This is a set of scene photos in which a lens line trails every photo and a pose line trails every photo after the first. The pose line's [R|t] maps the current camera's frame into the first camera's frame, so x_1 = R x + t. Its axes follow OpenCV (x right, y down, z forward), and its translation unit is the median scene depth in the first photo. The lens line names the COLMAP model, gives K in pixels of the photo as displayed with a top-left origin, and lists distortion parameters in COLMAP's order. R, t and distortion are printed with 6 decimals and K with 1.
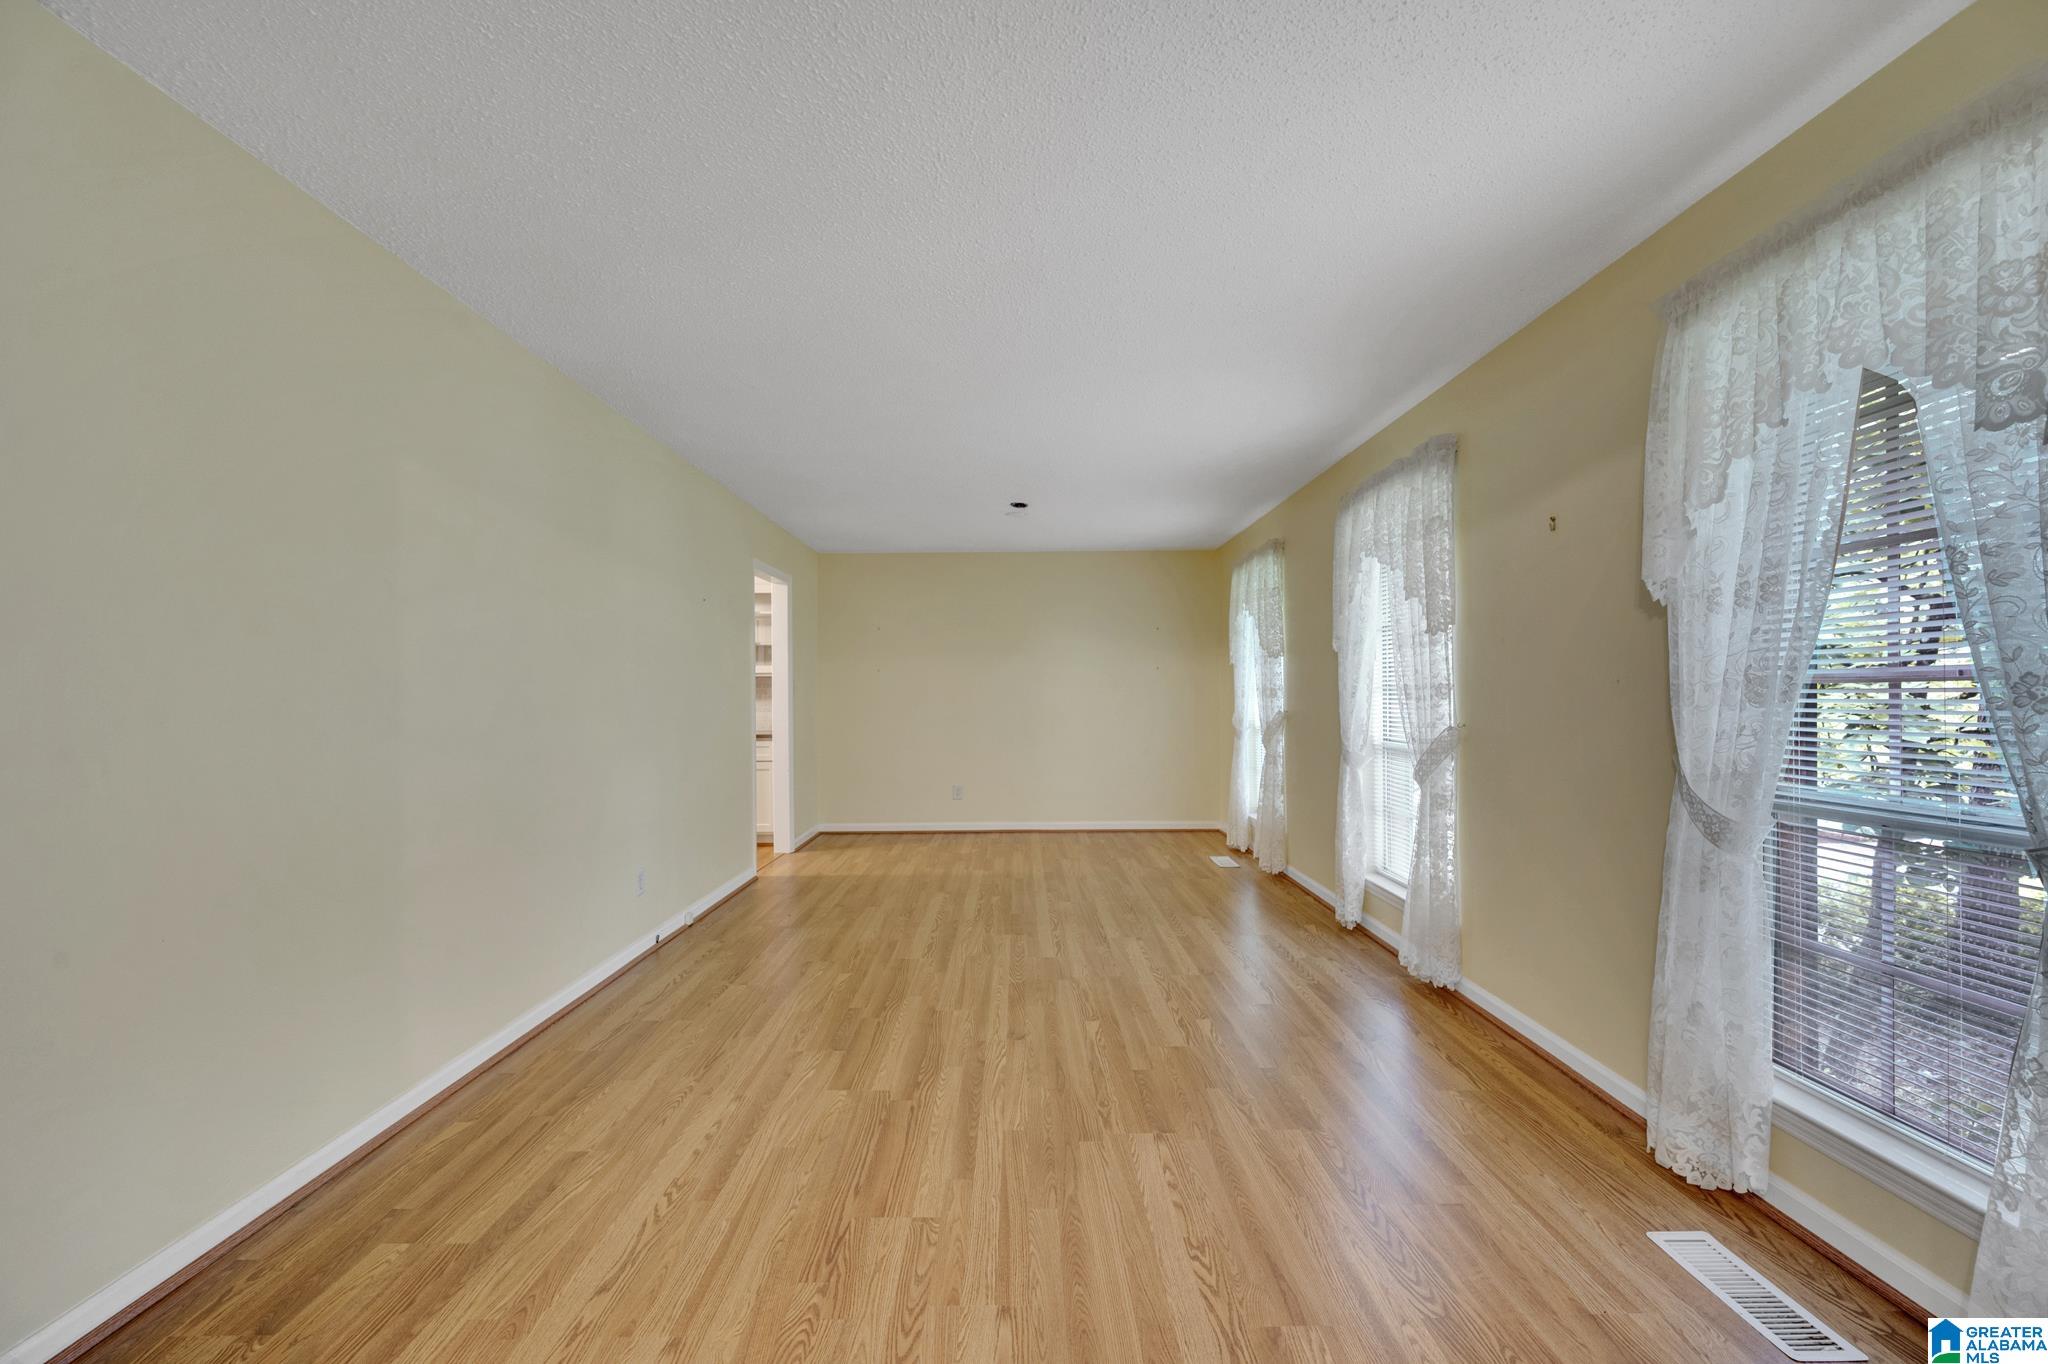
lens RADIAL K [[804.1, 0, 1028.1], [0, 804.1, 688.7], [0, 0, 1]] dist [-0.002289, 0.000031]
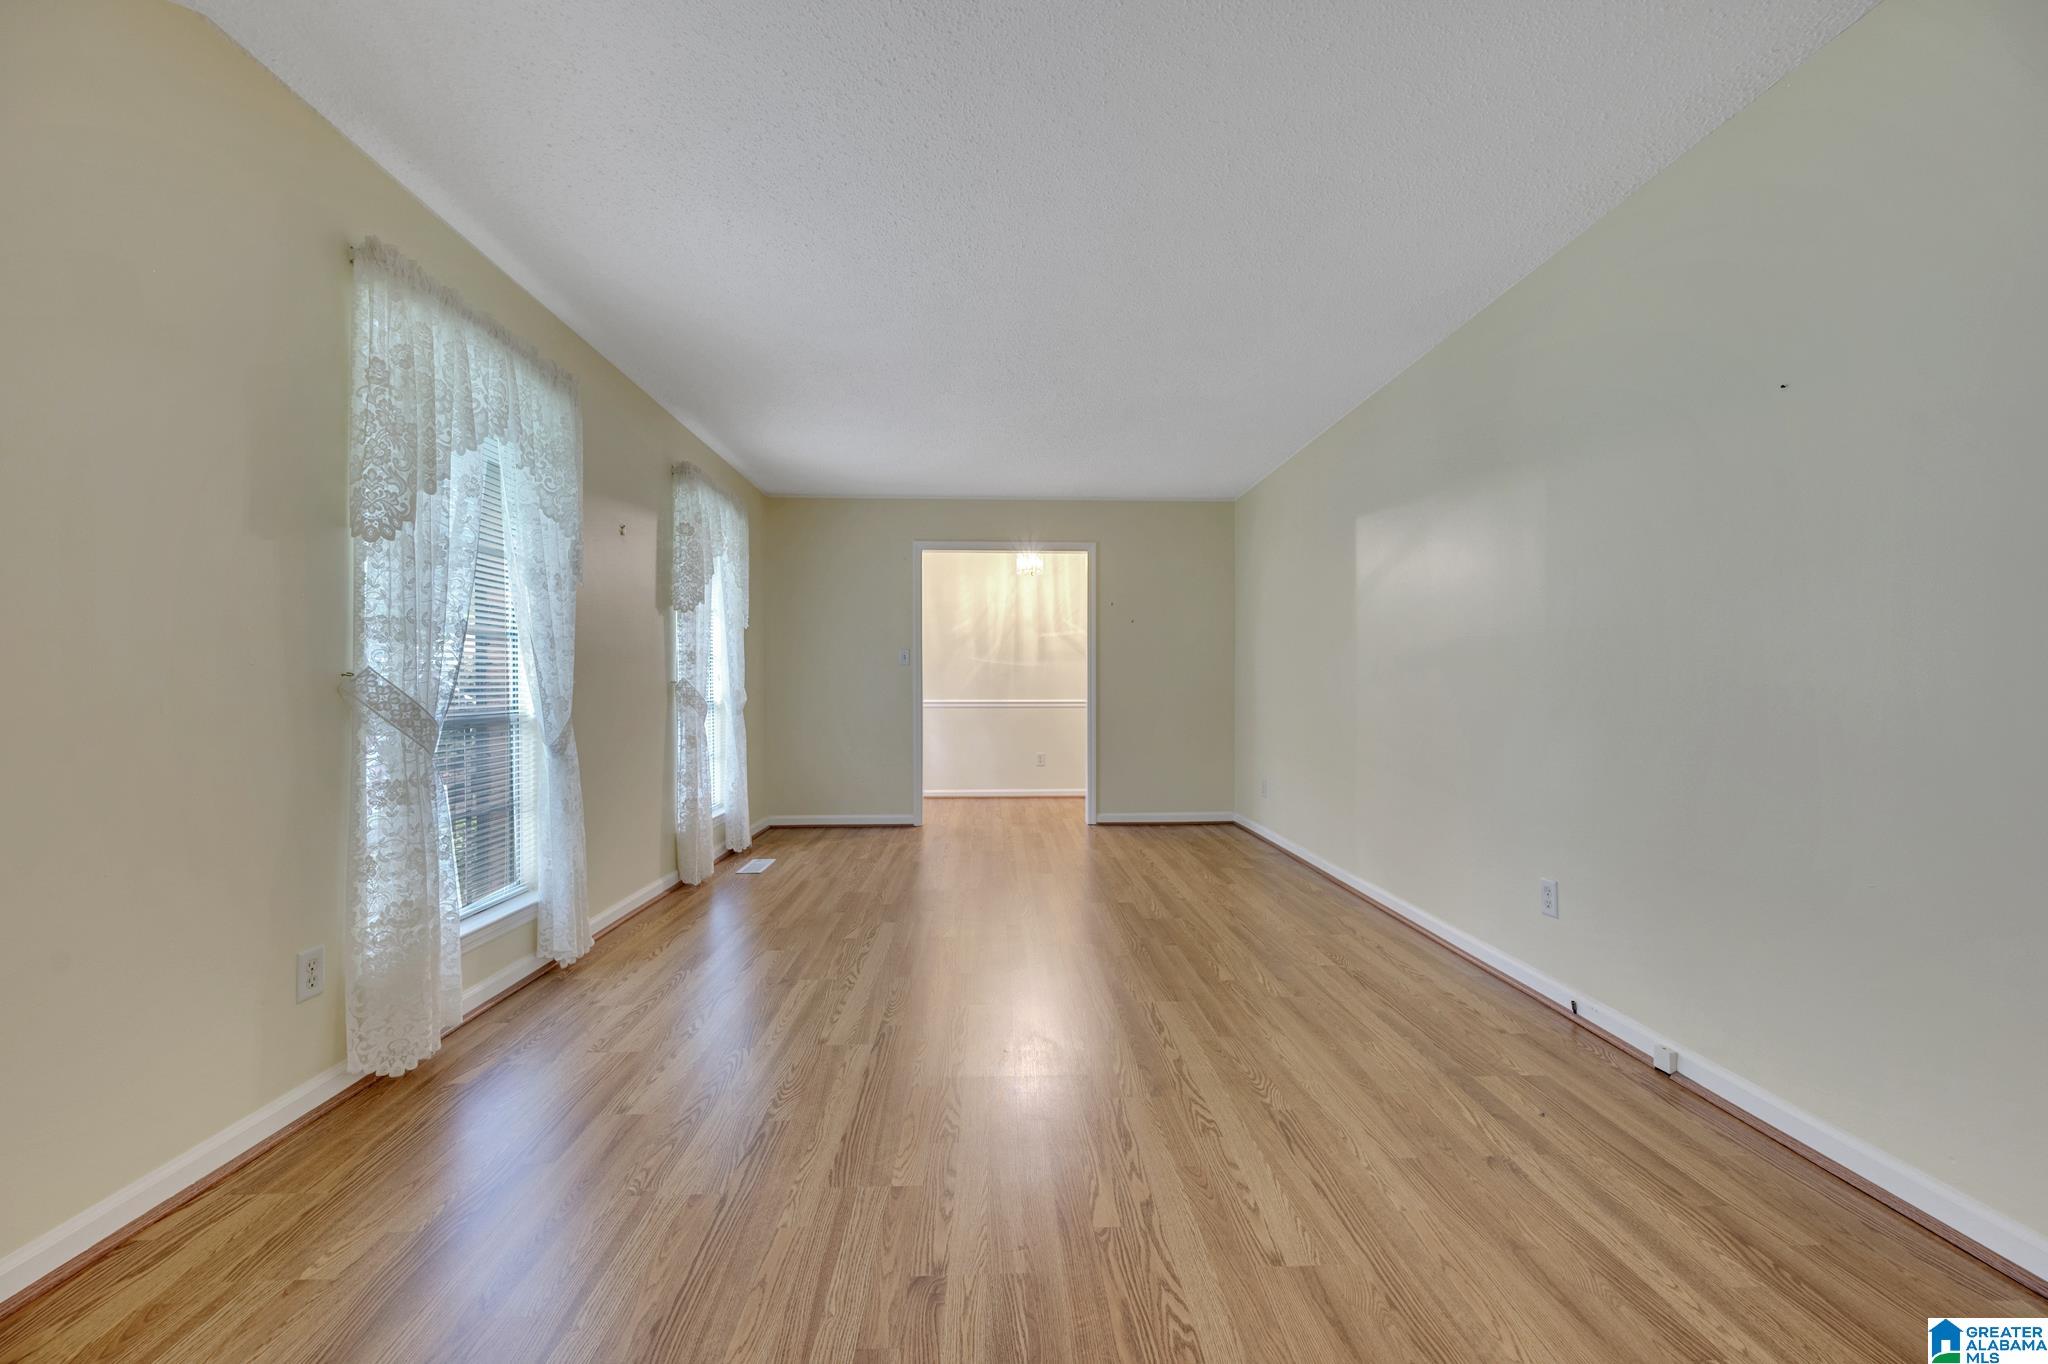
lens RADIAL K [[804.1, 0, 1028.1], [0, 804.1, 688.7], [0, 0, 1]] dist [-0.002289, 0.000031]
pose [[-0.999431, 0.006969, -0.032992, 0.002429], [0.006941, 0.999975, 0.000978, 0.047574], [0.032998, 0.000748, -0.999455, 1.592752]]
